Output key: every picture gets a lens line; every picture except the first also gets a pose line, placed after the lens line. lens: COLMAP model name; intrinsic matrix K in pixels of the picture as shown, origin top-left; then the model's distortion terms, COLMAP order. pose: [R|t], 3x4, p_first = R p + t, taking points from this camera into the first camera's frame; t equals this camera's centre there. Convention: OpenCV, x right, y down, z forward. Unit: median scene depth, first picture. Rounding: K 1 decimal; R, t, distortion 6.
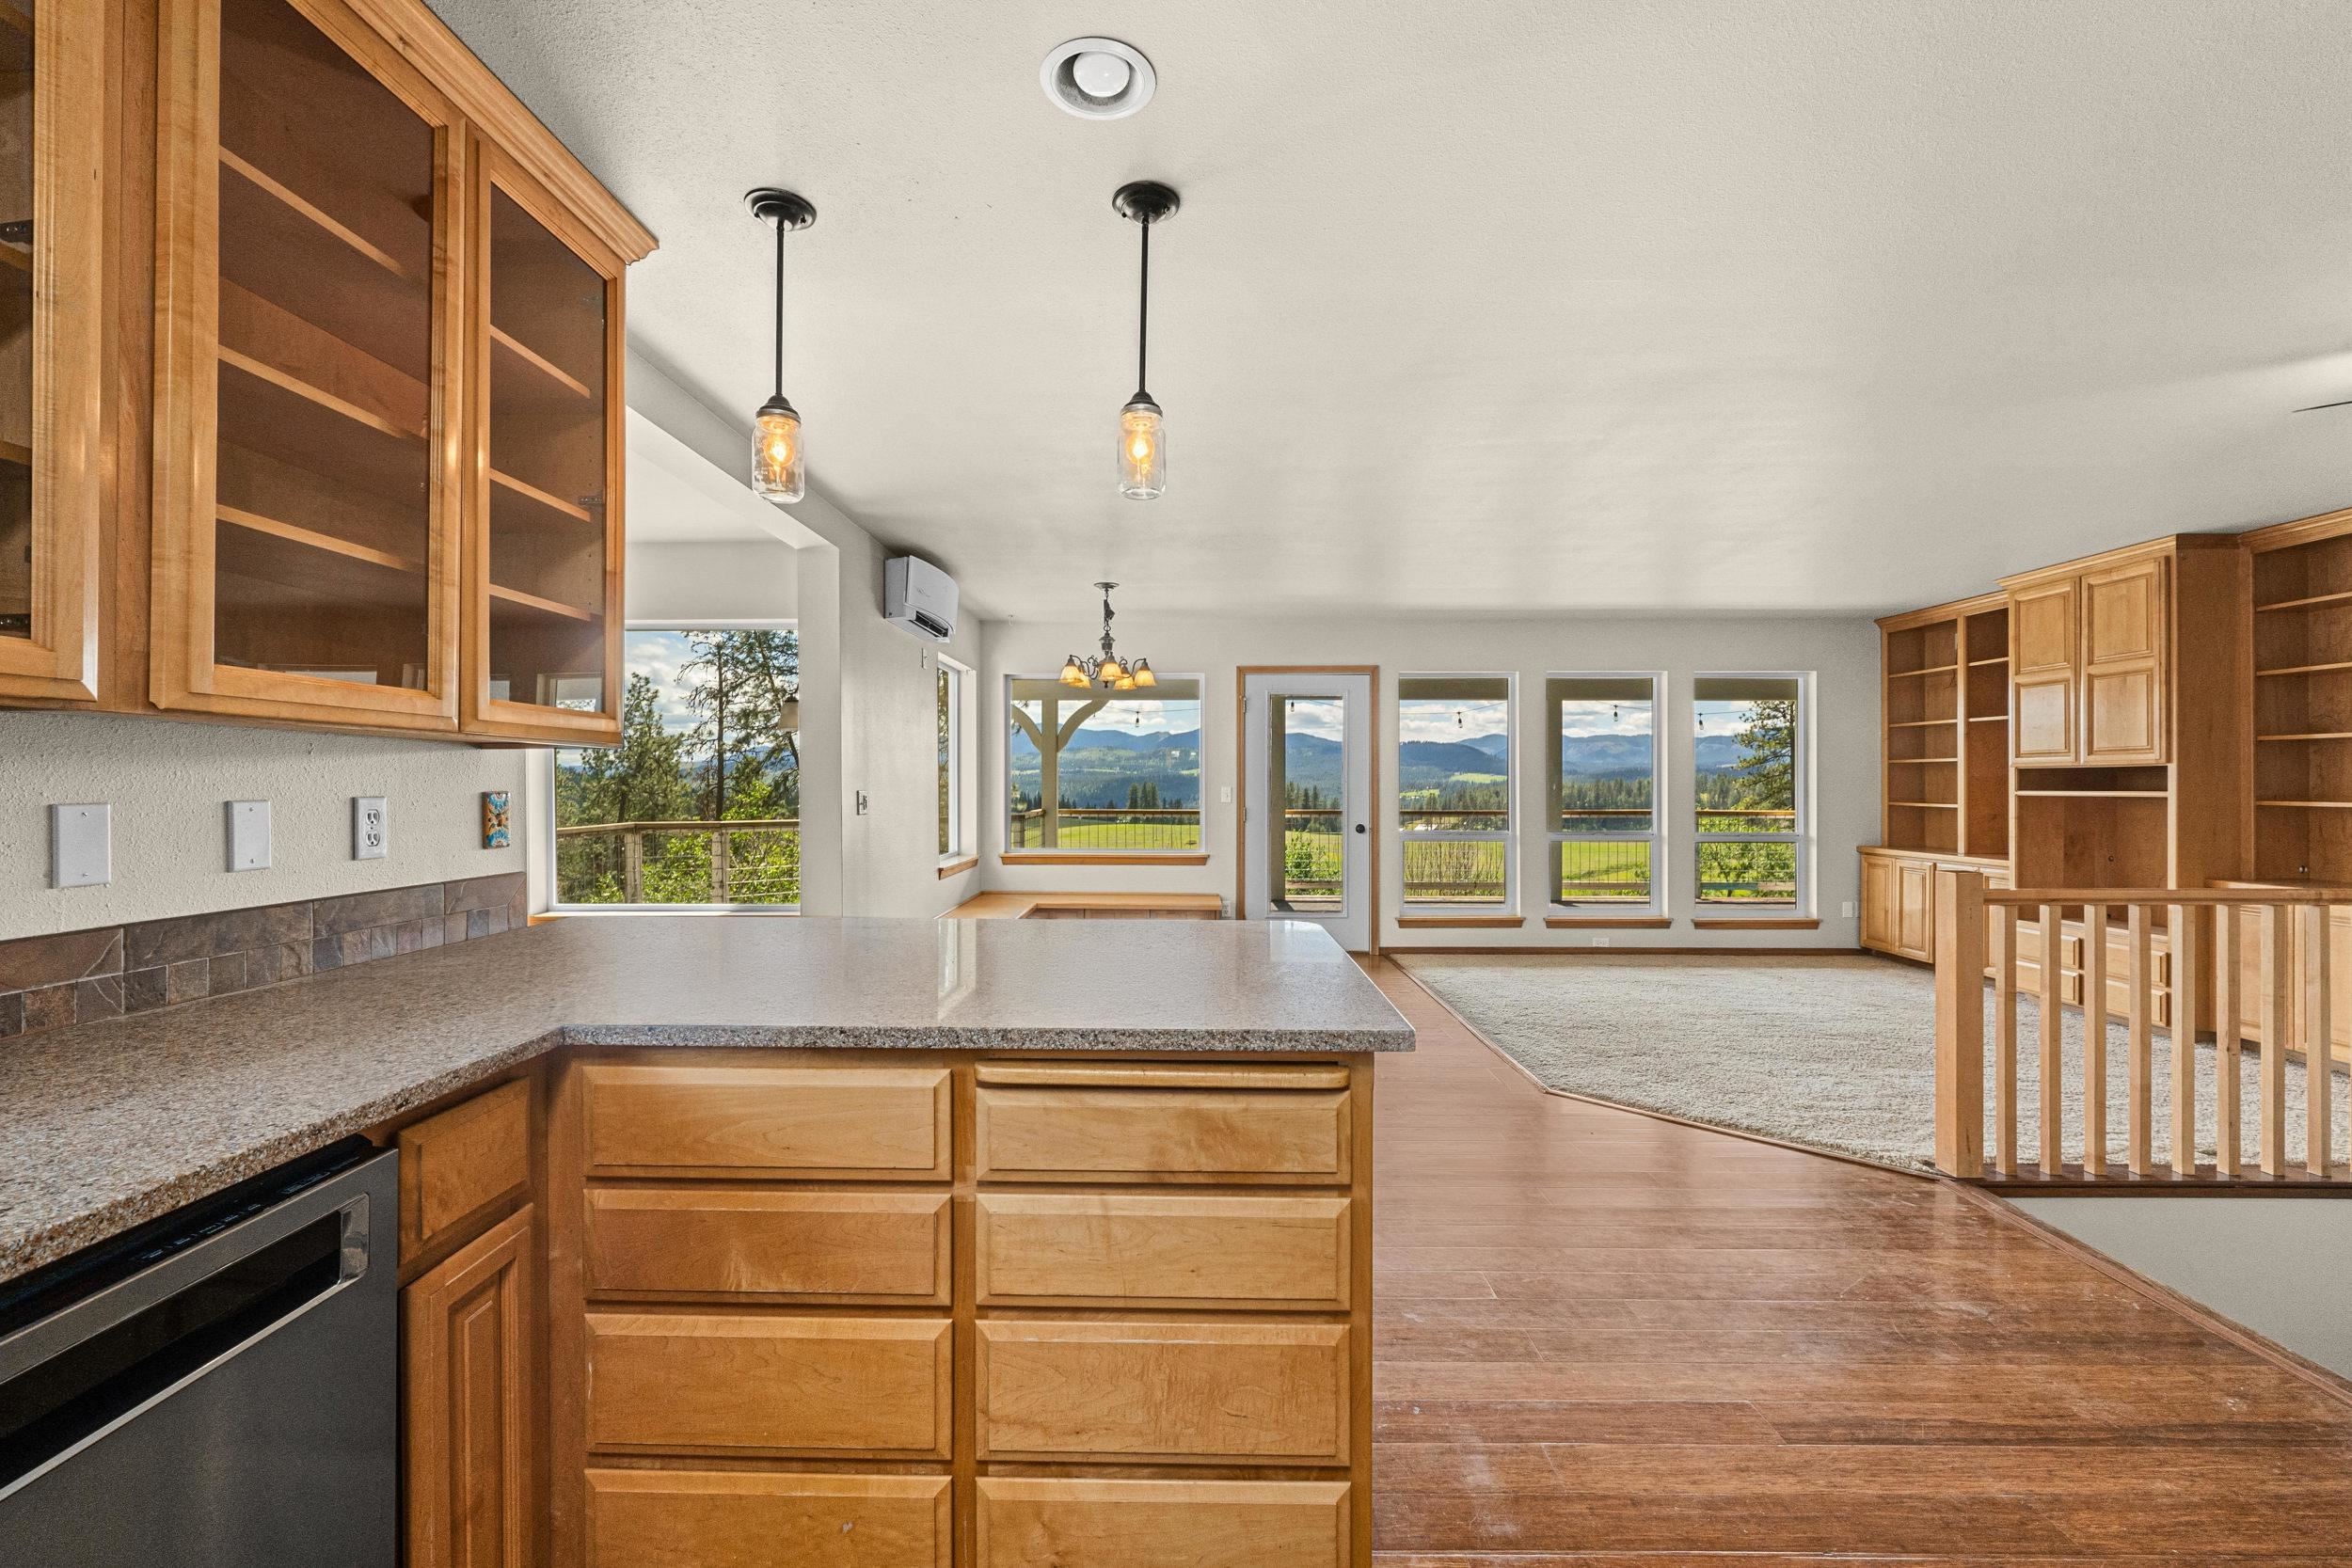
lens RADIAL K [[981.6, 0, 1170.8], [0, 981.6, 782.1], [0, 0, 1]] dist [-0.005040, -0.000509]
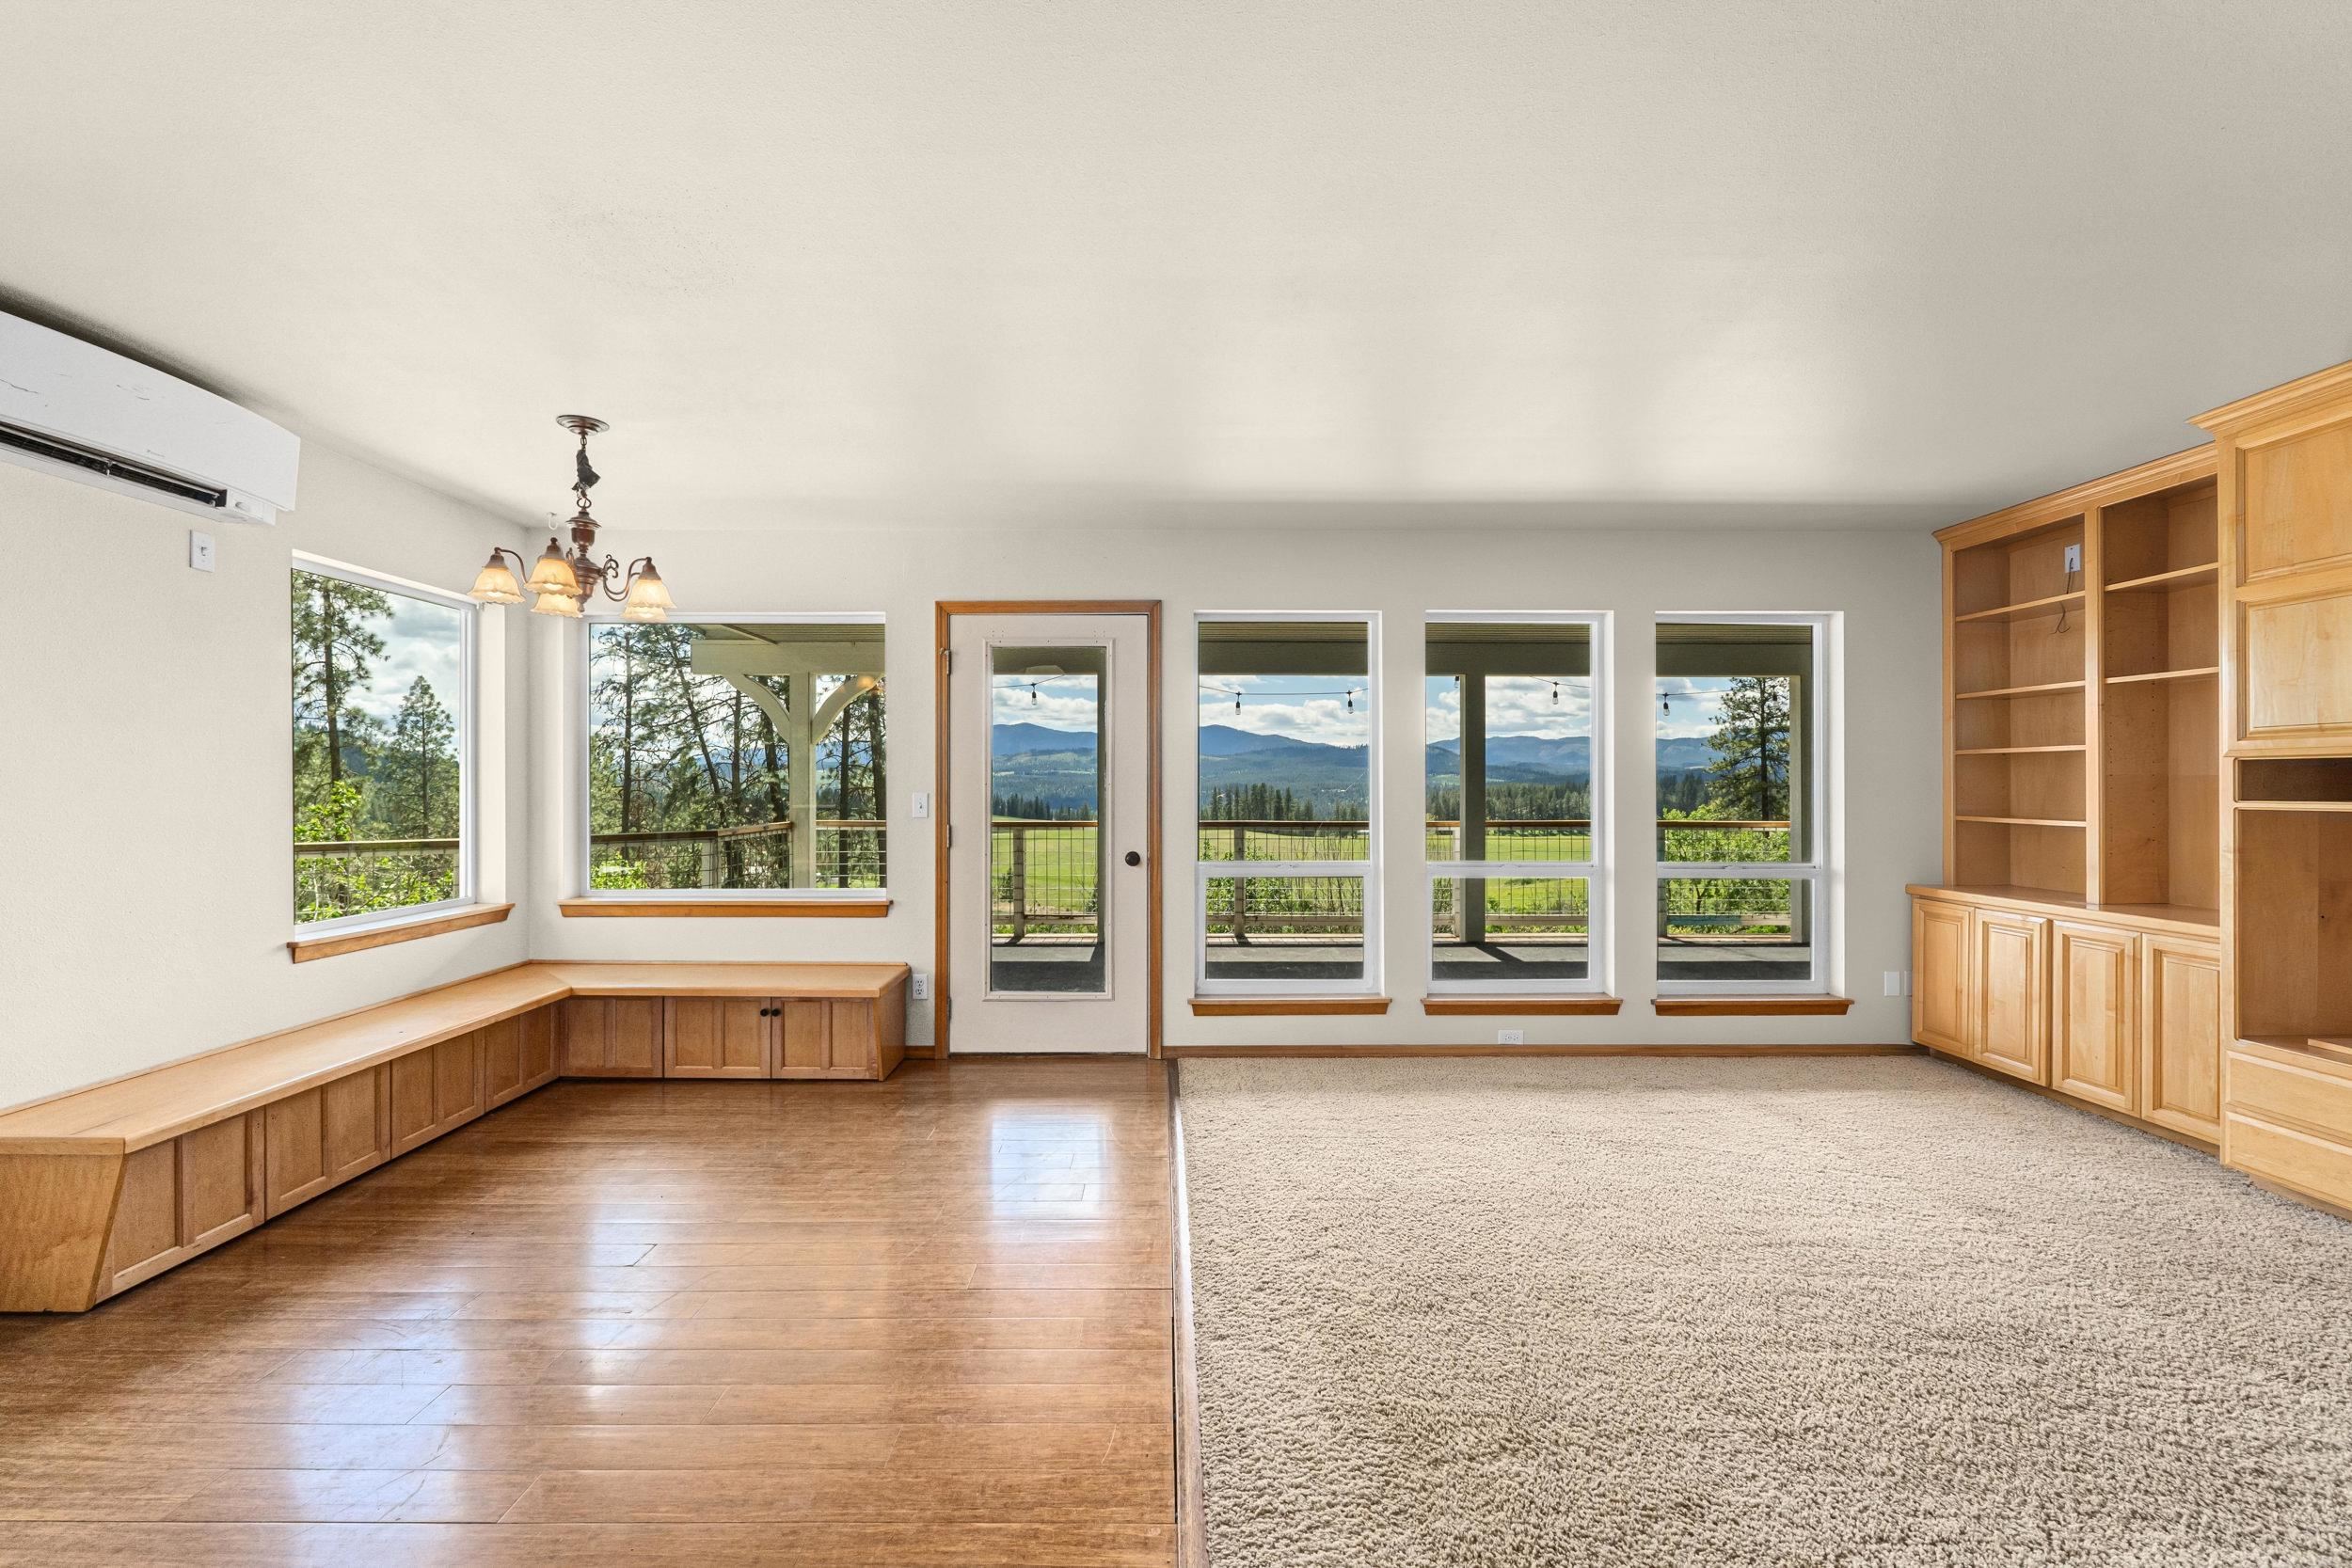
lens RADIAL K [[981.6, 0, 1170.8], [0, 981.6, 782.1], [0, 0, 1]] dist [-0.005040, -0.000509]
pose [[0.999678, -0.000405, 0.025383, 0.252263], [0.000456, 0.999998, -0.001986, -0.000803], [-0.025382, 0.001997, 0.999676, 0.460197]]
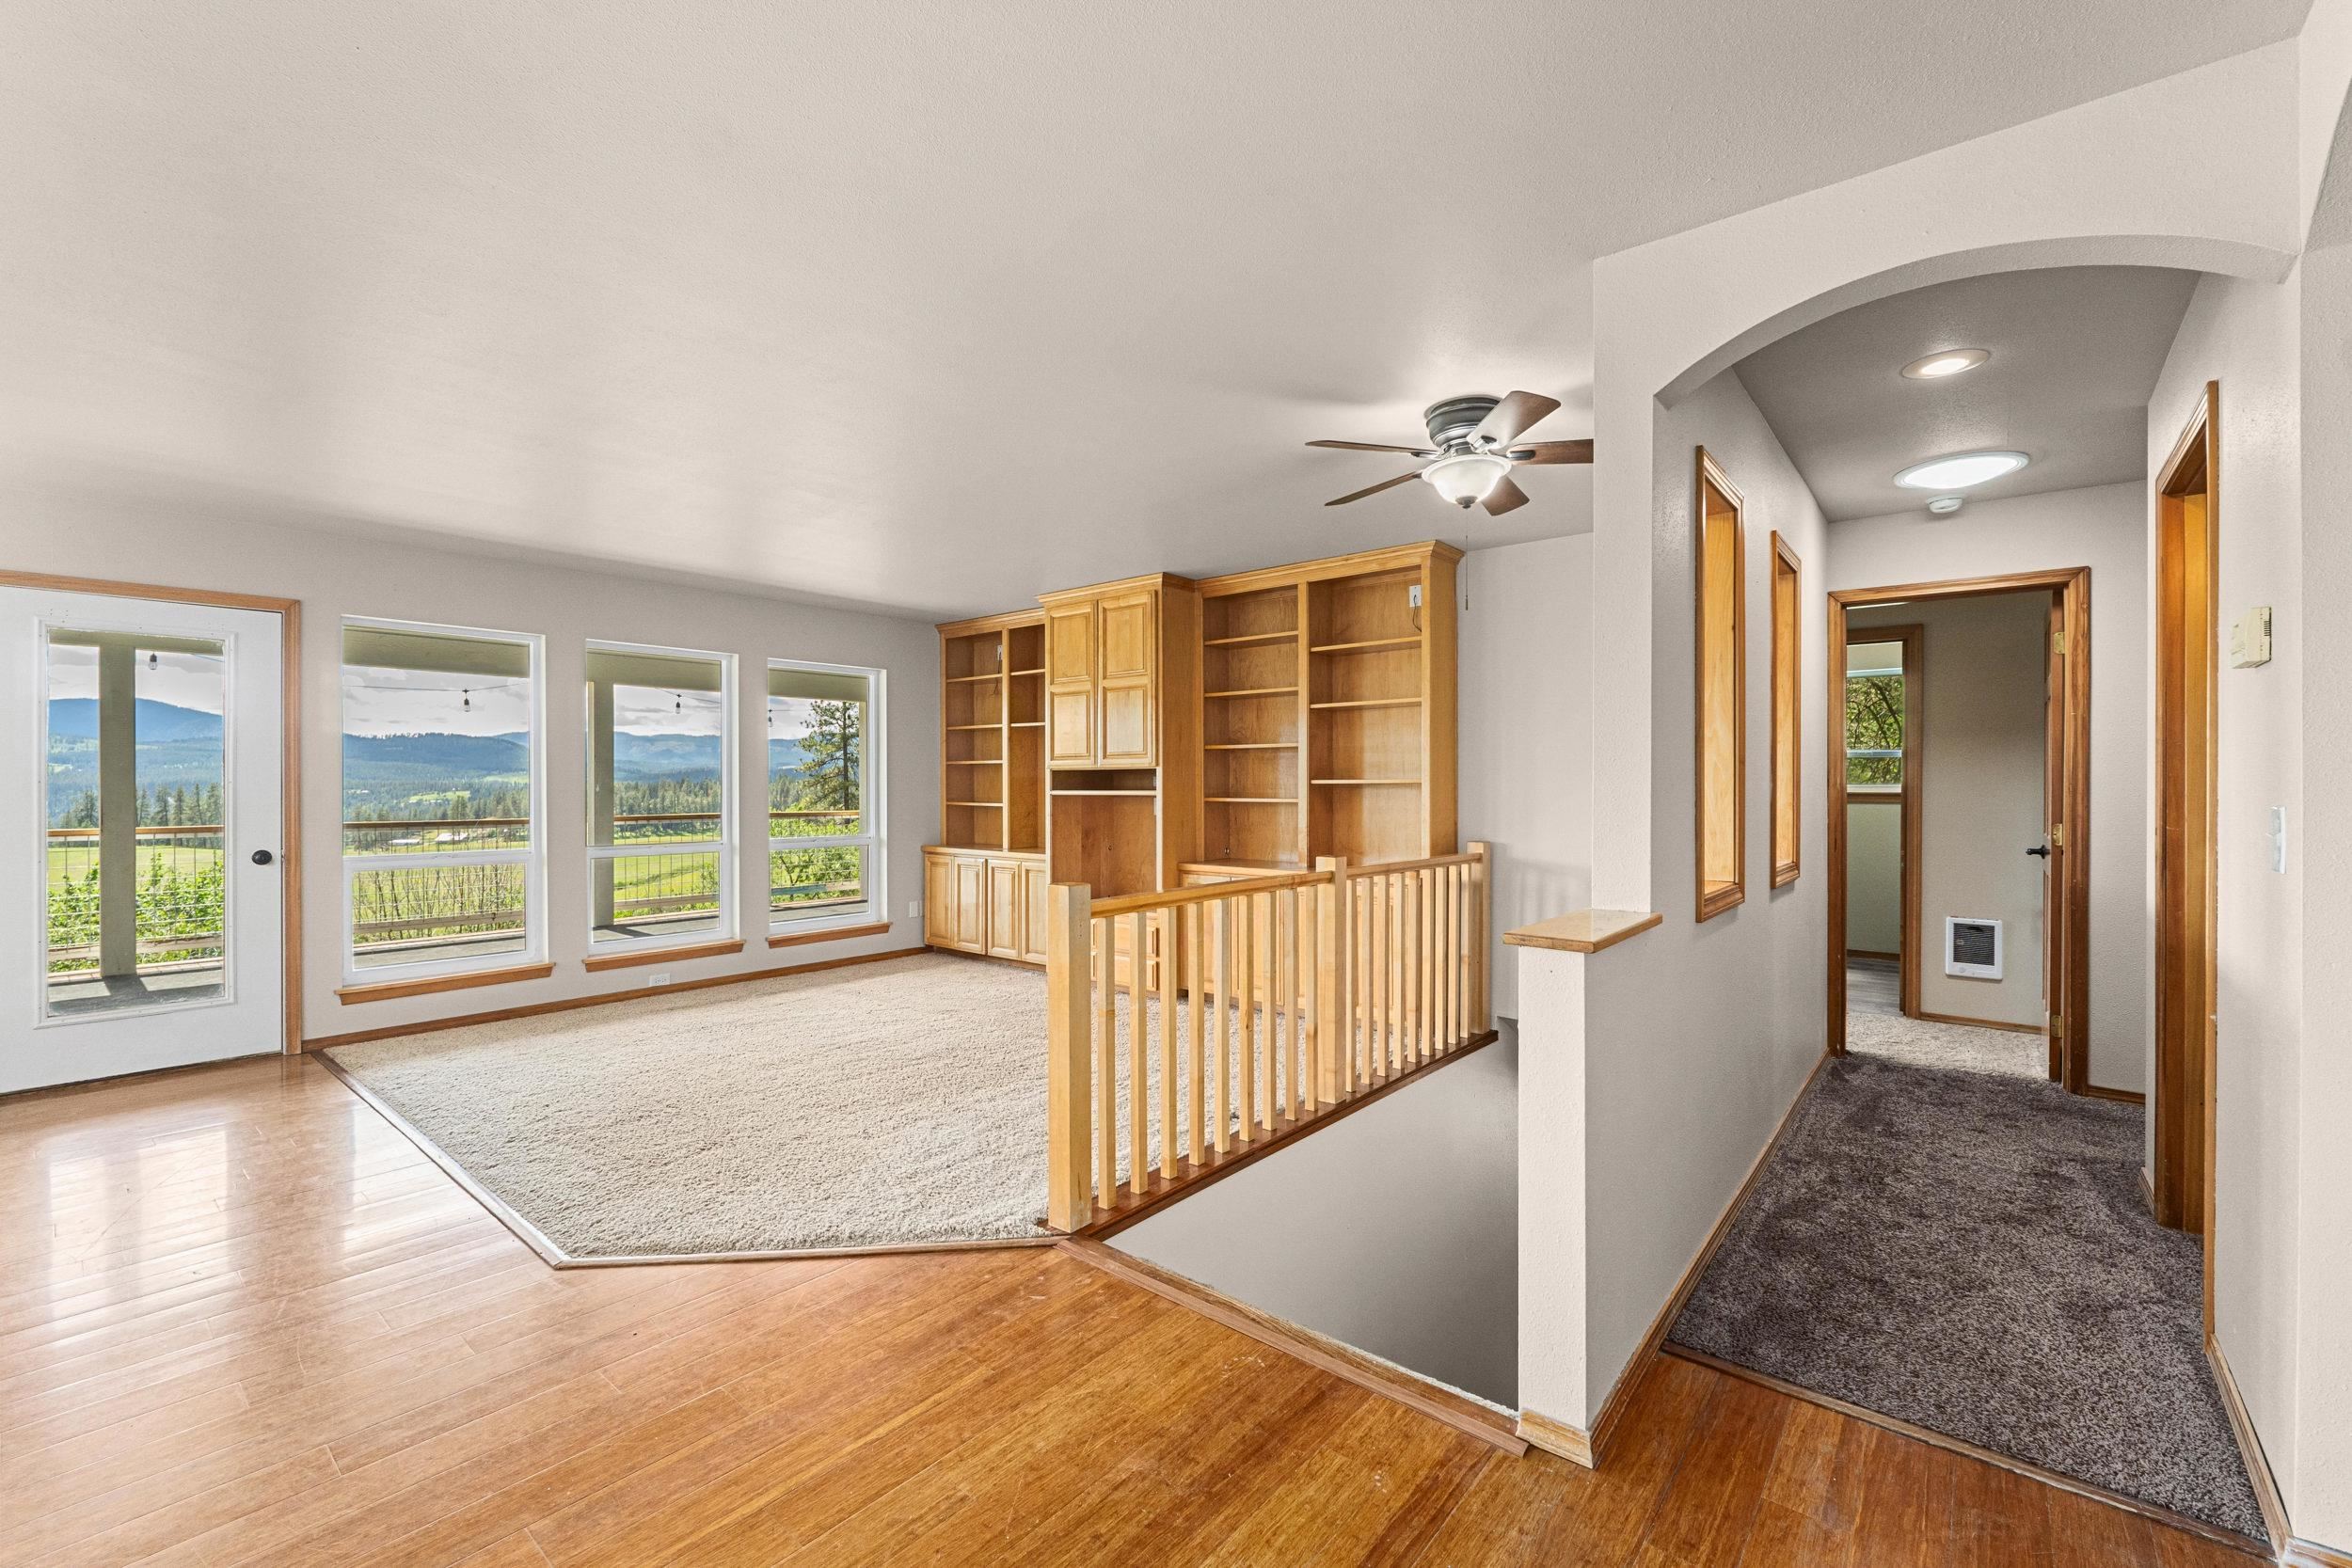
lens RADIAL K [[981.6, 0, 1170.8], [0, 981.6, 782.1], [0, 0, 1]] dist [-0.005040, -0.000509]
pose [[0.630105, -0.000350, 0.776510, 0.093373], [0.000737, 1.000000, -0.000147, -0.000215], [-0.776510, 0.000665, 0.630105, 0.197572]]
